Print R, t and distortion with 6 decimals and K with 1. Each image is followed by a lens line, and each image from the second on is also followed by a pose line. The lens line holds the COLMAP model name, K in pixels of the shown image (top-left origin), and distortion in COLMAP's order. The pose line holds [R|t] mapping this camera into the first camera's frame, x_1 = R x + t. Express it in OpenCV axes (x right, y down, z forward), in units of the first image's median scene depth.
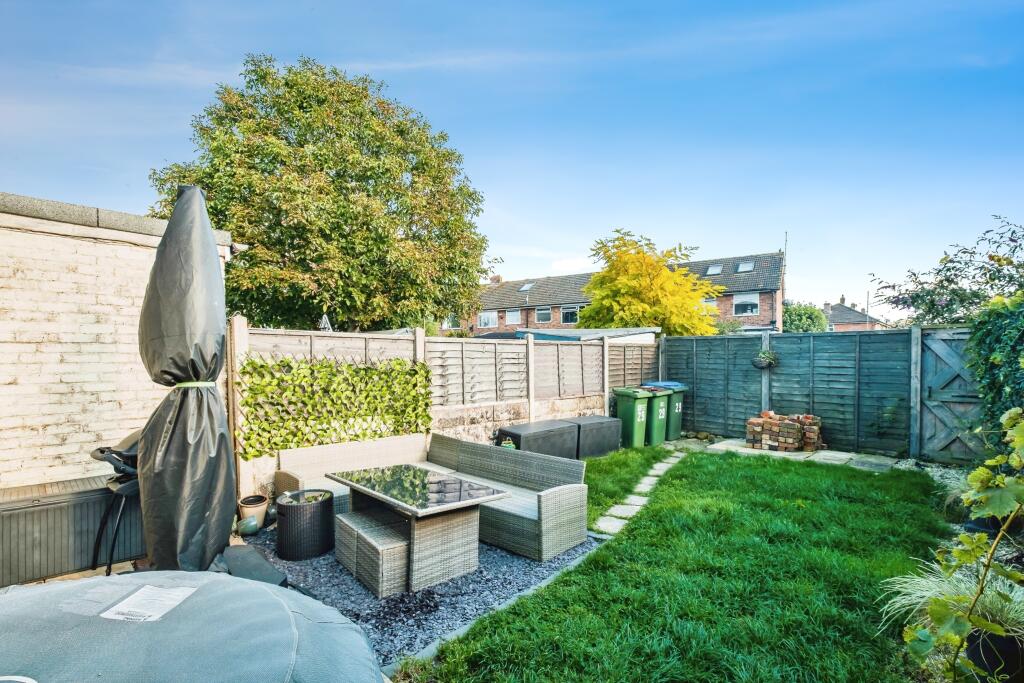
lens RADIAL K [[459.9, 0, 510.4], [0, 459.9, 356.5], [0, 0, 1]] dist [0.000825, 0.000236]
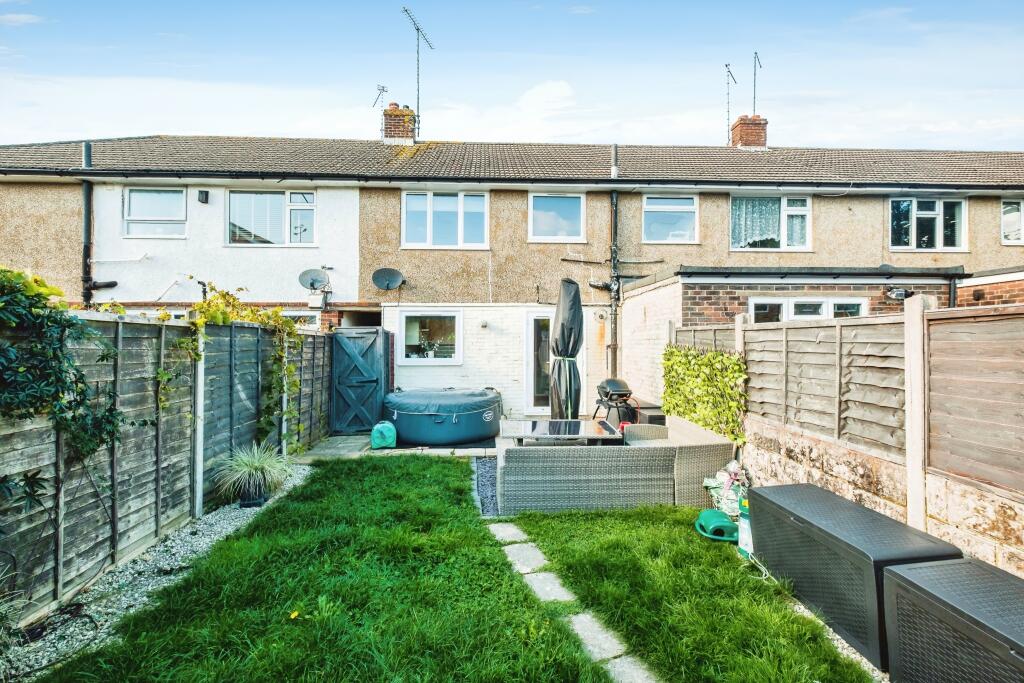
lens RADIAL K [[459.9, 0, 510.4], [0, 459.9, 356.5], [0, 0, 1]] dist [0.000825, 0.000236]
pose [[-0.675697, 0.015400, -0.737019, 0.640142], [0.000534, 0.999792, 0.020401, -0.003278], [0.737179, 0.013392, -0.675564, 1.169330]]
